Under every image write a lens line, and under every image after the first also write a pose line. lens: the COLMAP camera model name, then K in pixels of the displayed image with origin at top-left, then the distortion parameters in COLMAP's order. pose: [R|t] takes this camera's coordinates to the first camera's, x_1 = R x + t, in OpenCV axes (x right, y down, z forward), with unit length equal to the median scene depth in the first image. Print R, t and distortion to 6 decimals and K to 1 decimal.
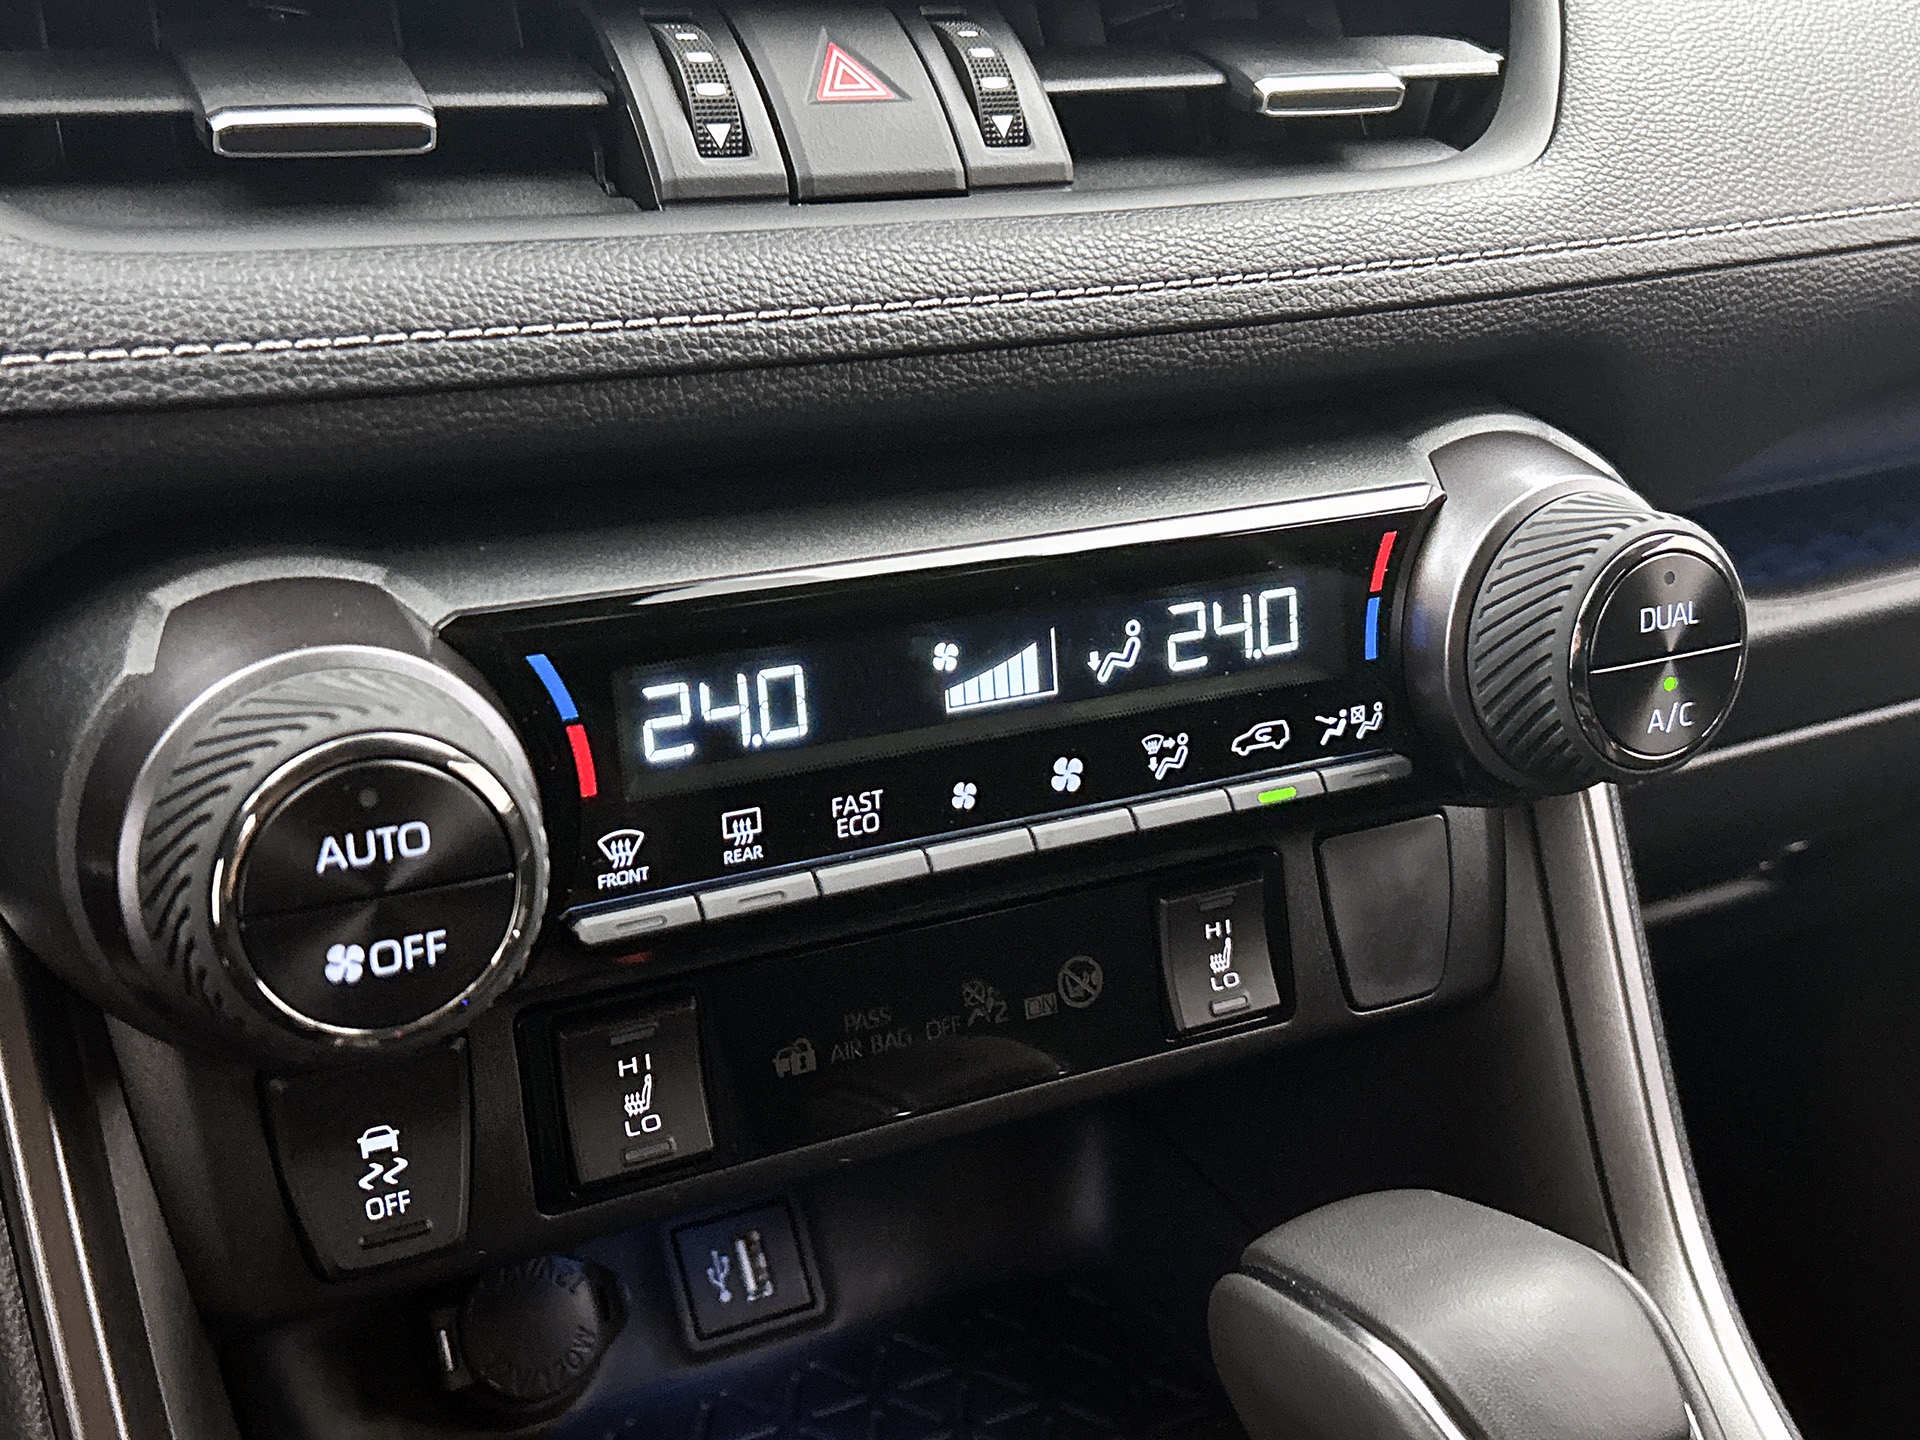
lens RADIAL K [[2275.0, 0, 931.5], [0, 2275.0, 718.1], [0, 0, 1]] dist [0.205189, -0.745345]
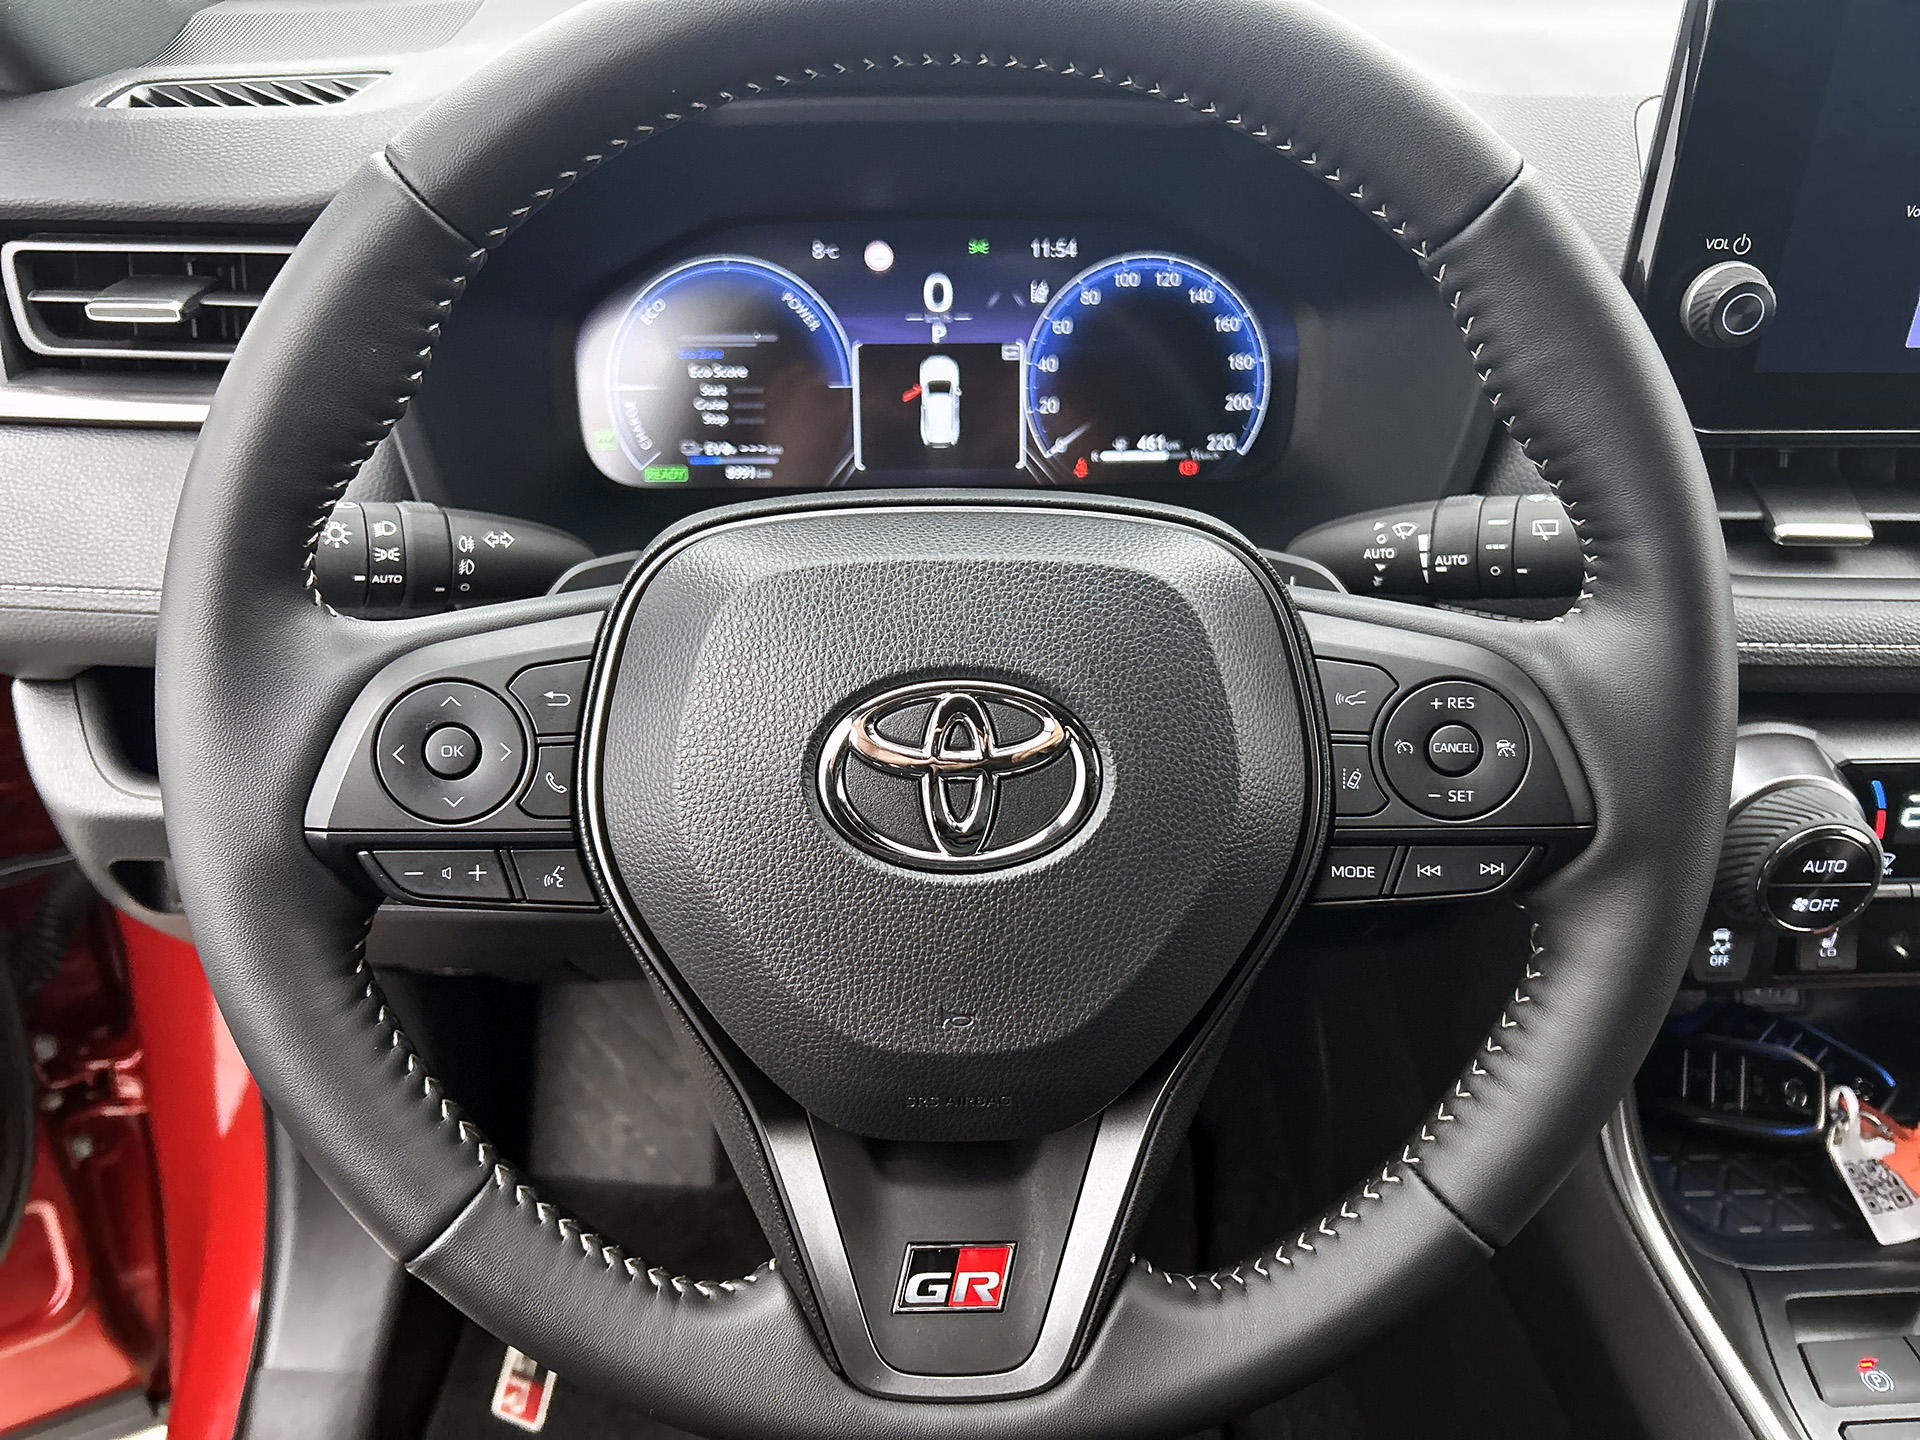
lens RADIAL K [[1462.8, 0, 949.7], [0, 1462.8, 726.8], [0, 0, 1]] dist [0.039670, -0.055891]
pose [[0.892339, 0.226117, -0.390644, -0.386722], [-0.146026, 0.963548, 0.224168, -0.247535], [0.427092, -0.142989, 0.892831, -0.683022]]
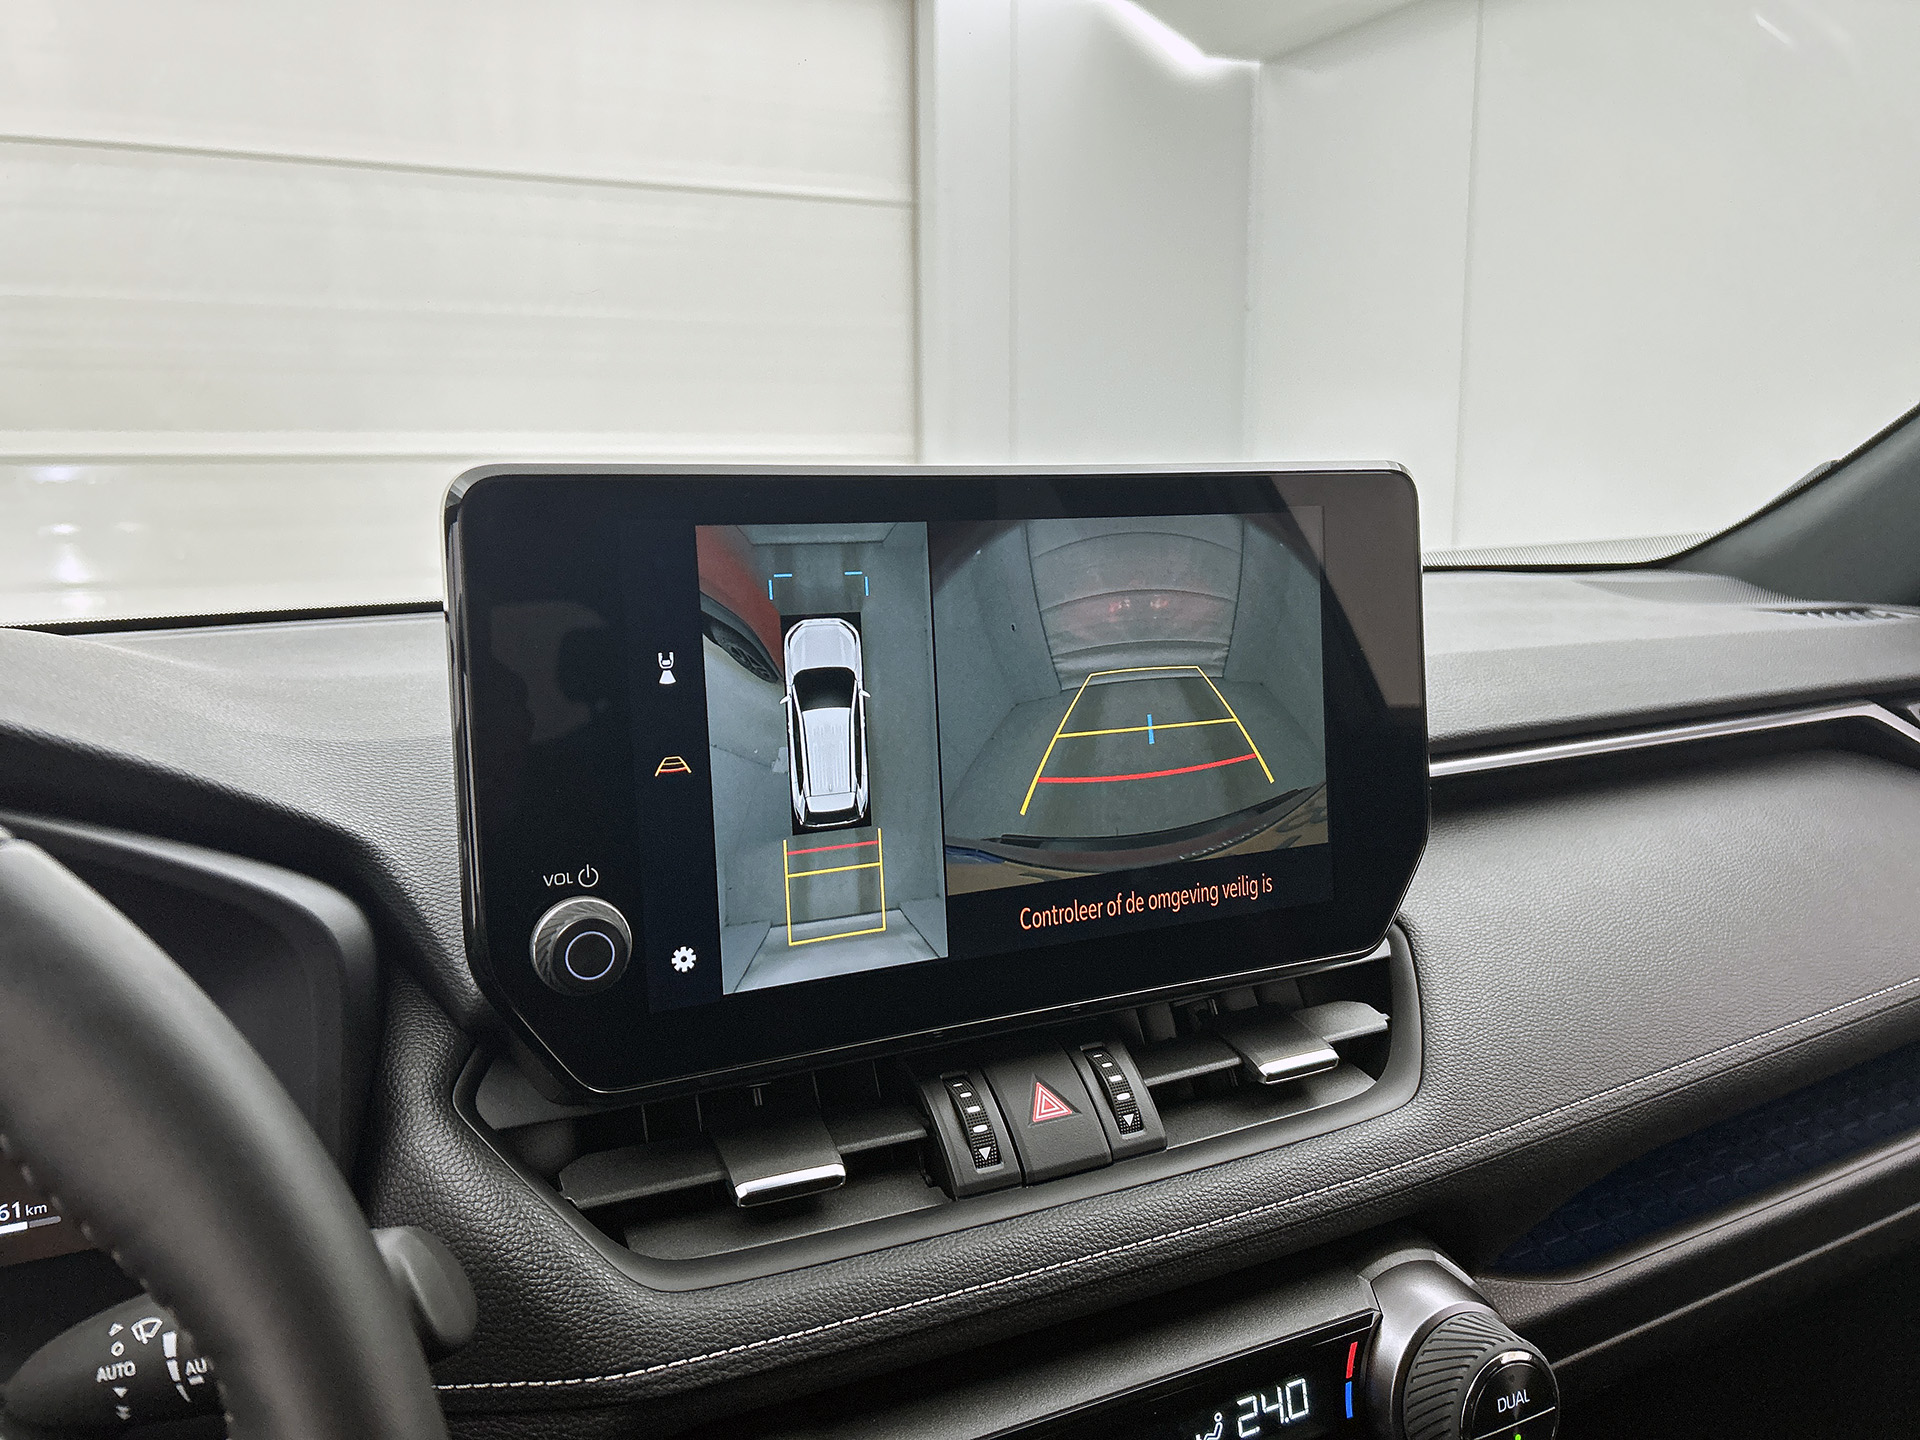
lens RADIAL K [[1462.8, 0, 949.7], [0, 1462.8, 726.8], [0, 0, 1]] dist [0.039670, -0.055891]
pose [[0.998221, -0.036289, -0.047296, -0.049410], [0.025556, 0.977267, -0.210466, -0.335239], [0.053859, 0.208883, 0.976456, -0.270315]]
